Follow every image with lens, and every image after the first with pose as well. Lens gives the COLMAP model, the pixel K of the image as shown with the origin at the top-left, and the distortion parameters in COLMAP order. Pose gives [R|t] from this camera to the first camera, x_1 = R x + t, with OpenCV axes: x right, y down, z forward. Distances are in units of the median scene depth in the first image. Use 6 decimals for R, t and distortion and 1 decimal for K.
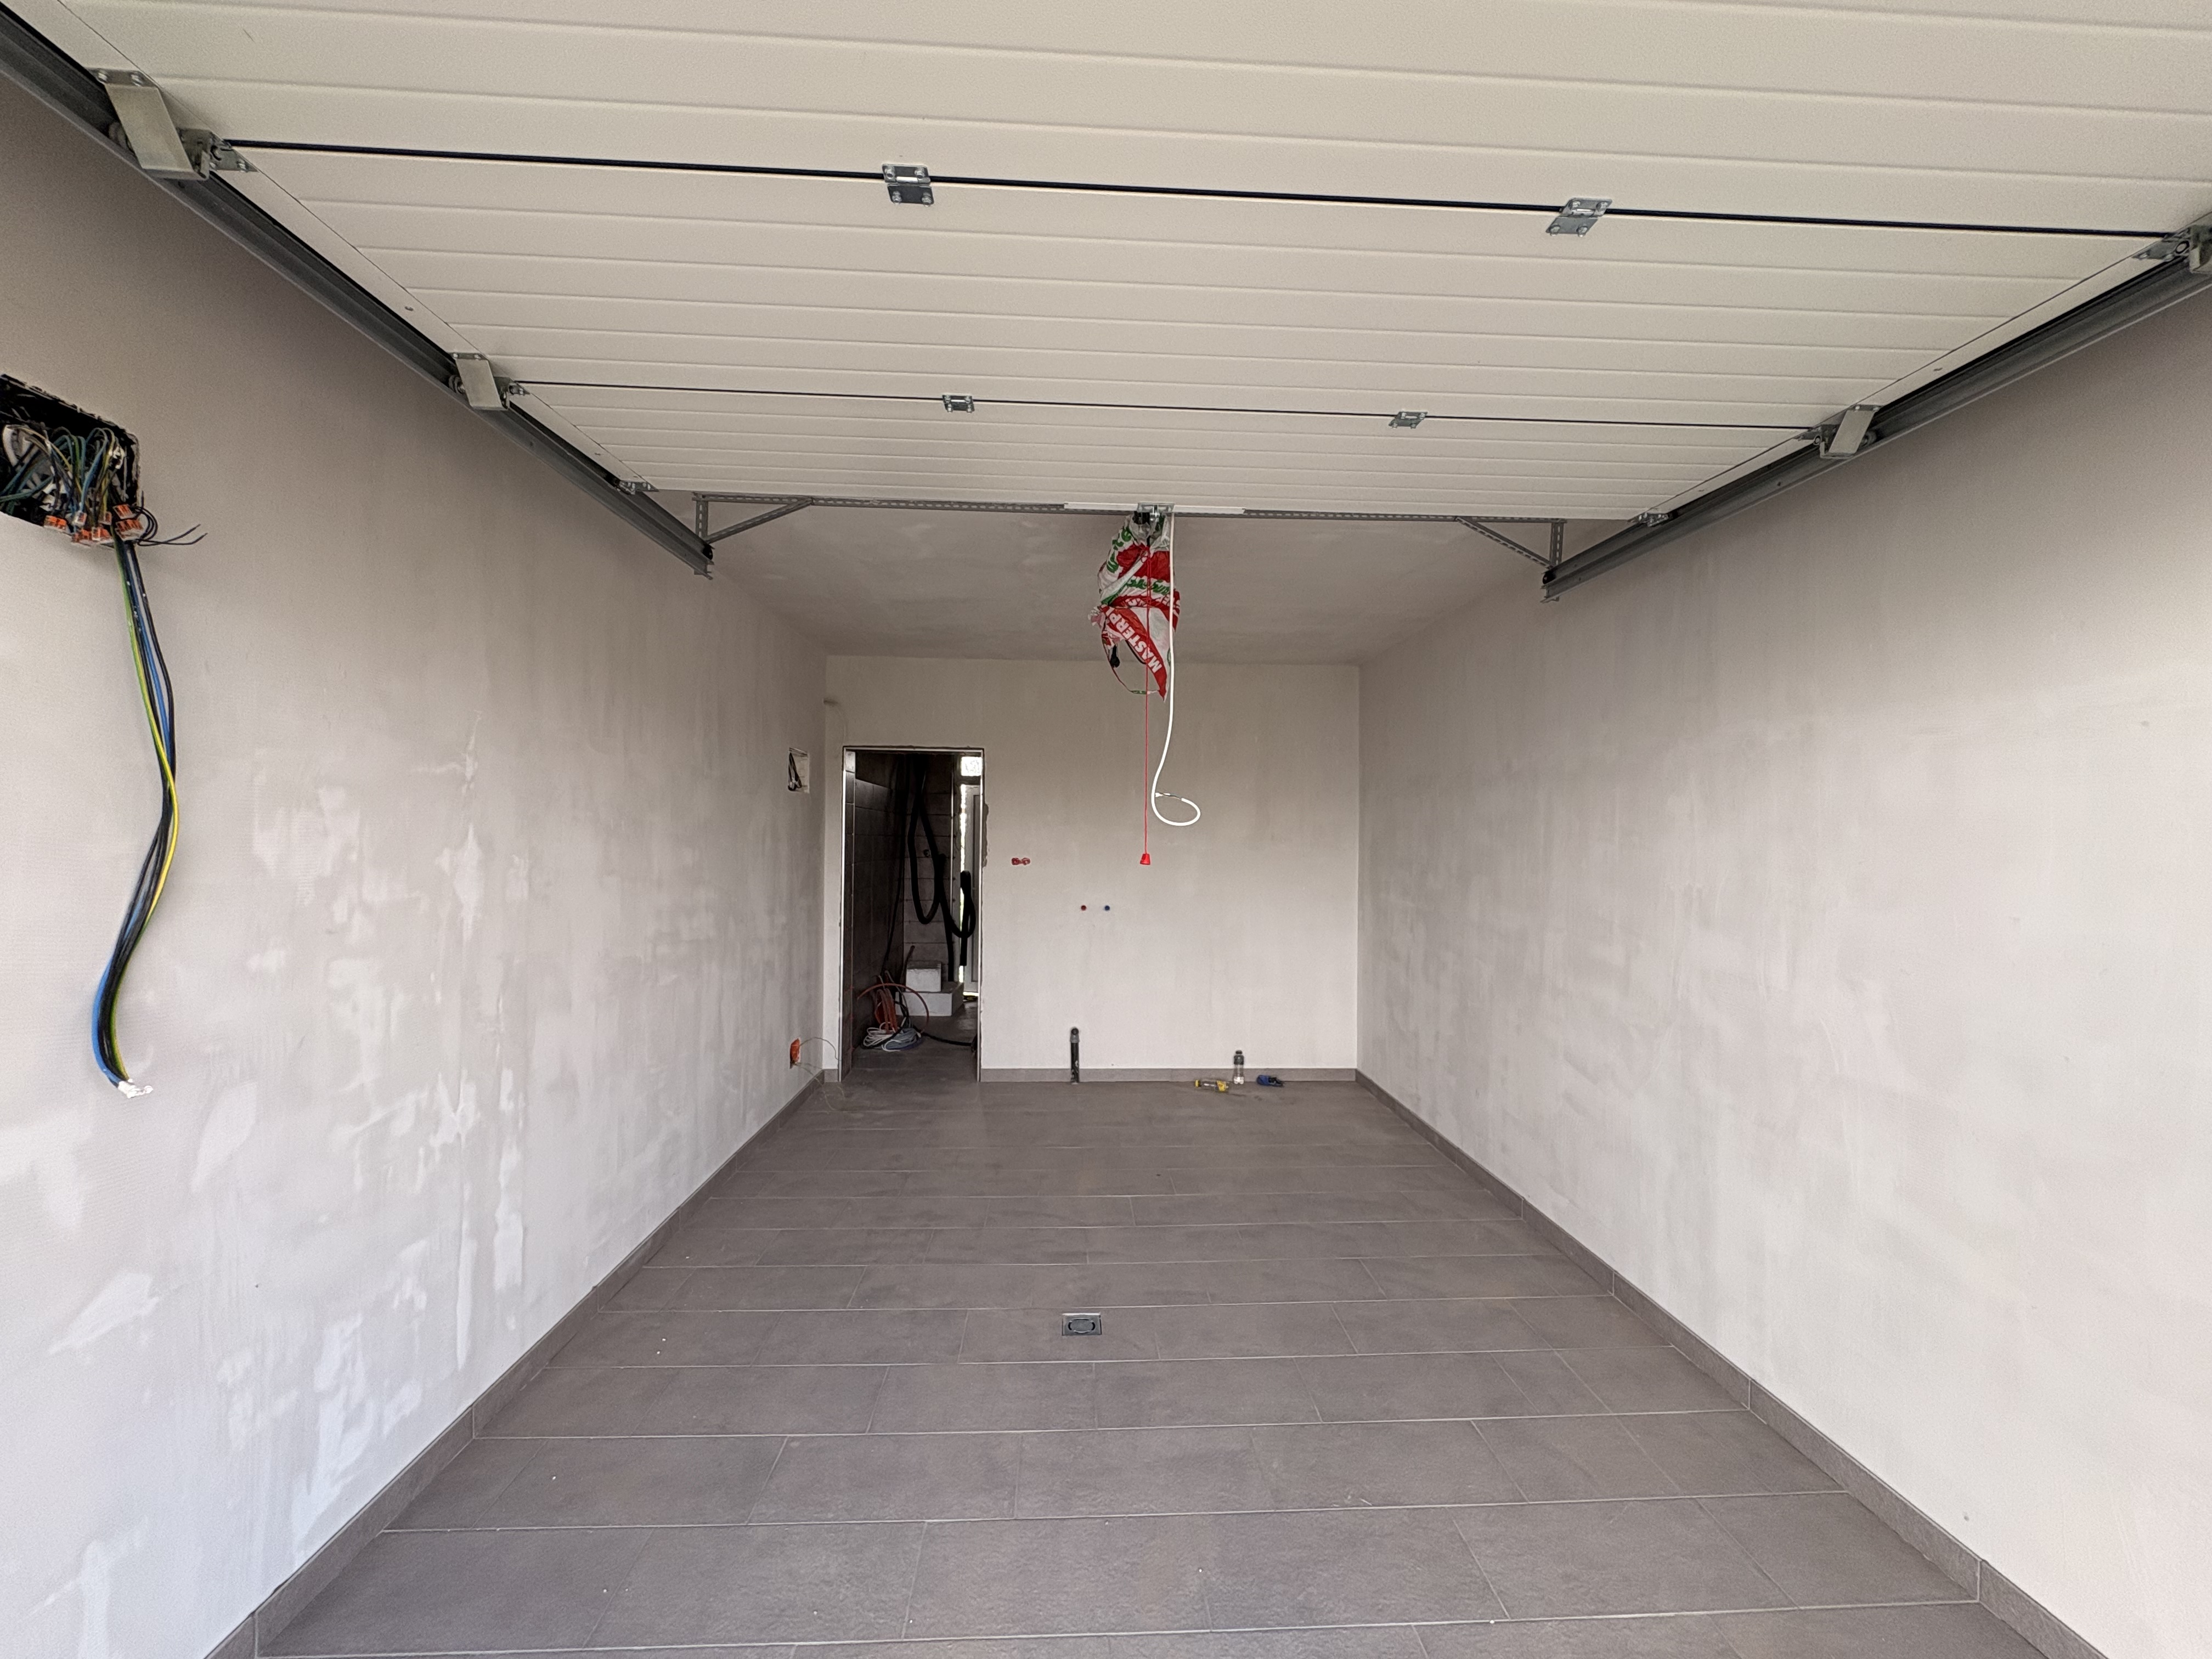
lens RADIAL K [[877.5, 0, 1106.0], [0, 877.5, 829.5], [0, 0, 1]] dist [-0.001650, 0.000610]
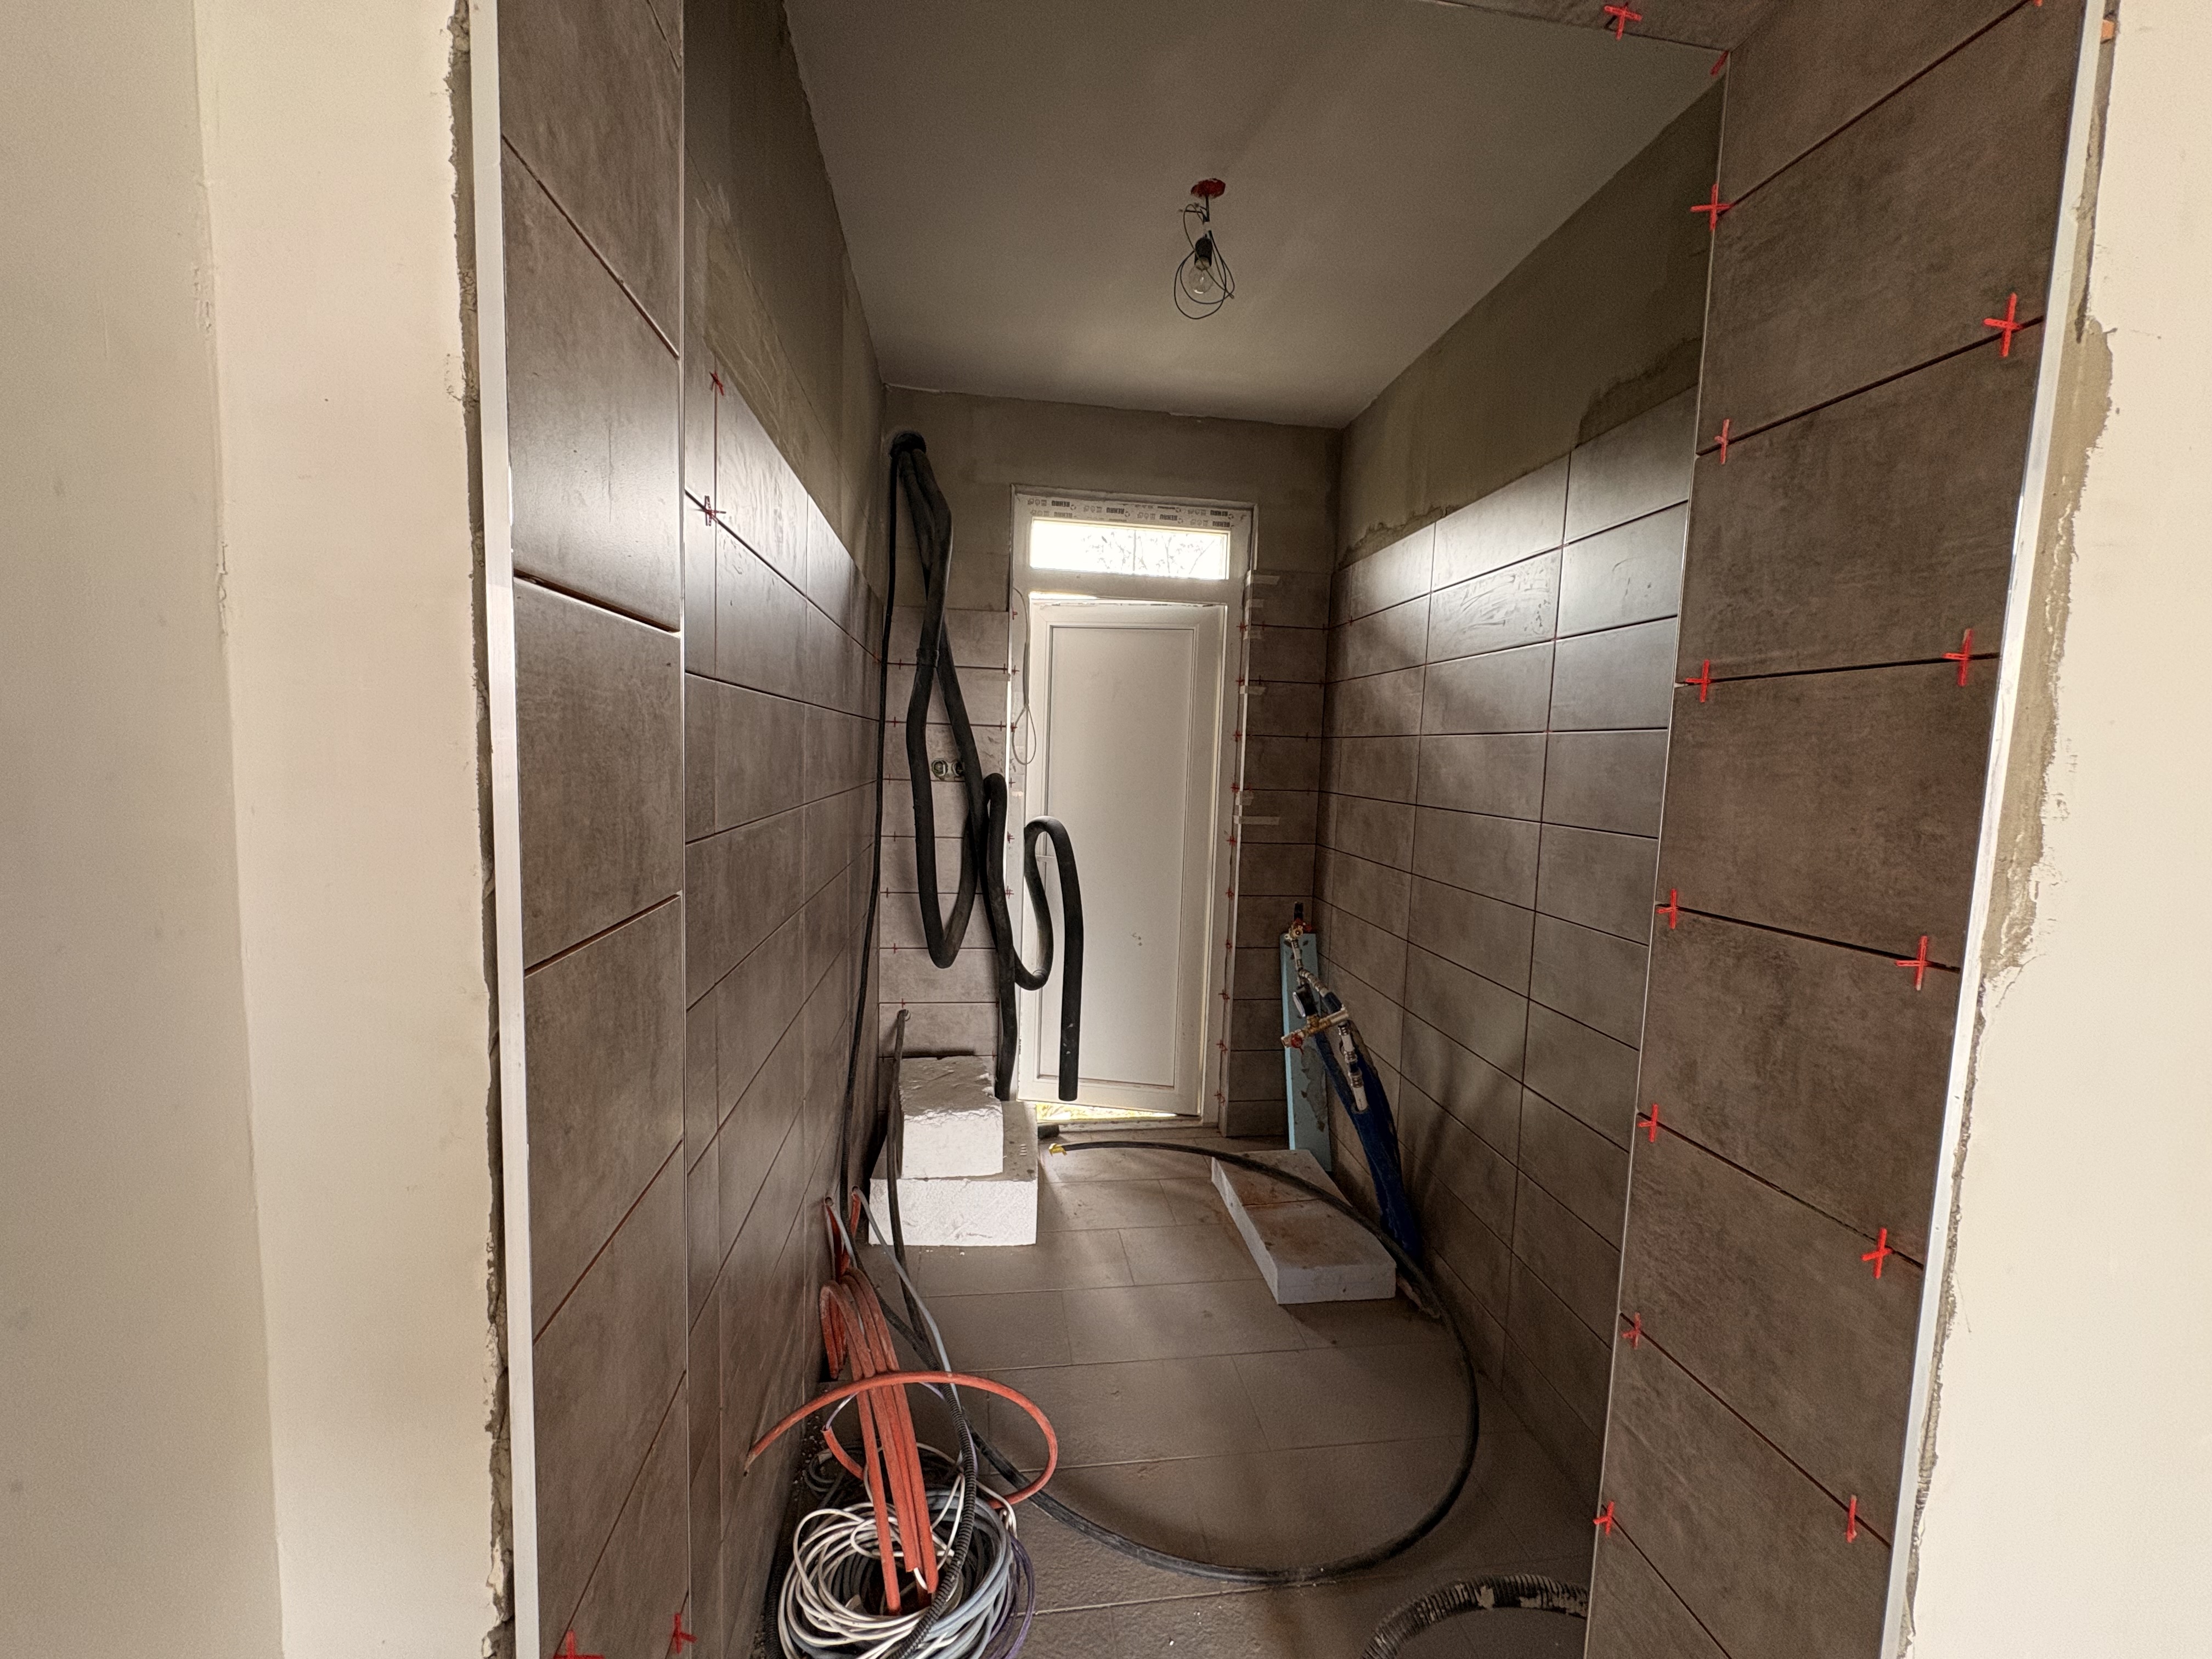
lens RADIAL K [[877.5, 0, 1106.0], [0, 877.5, 829.5], [0, 0, 1]] dist [-0.001650, 0.000610]
pose [[0.995262, 0.017457, 0.095652, -0.173321], [-0.027240, 0.994417, 0.101944, 0.012809], [-0.093339, -0.104066, 0.990181, 0.630534]]
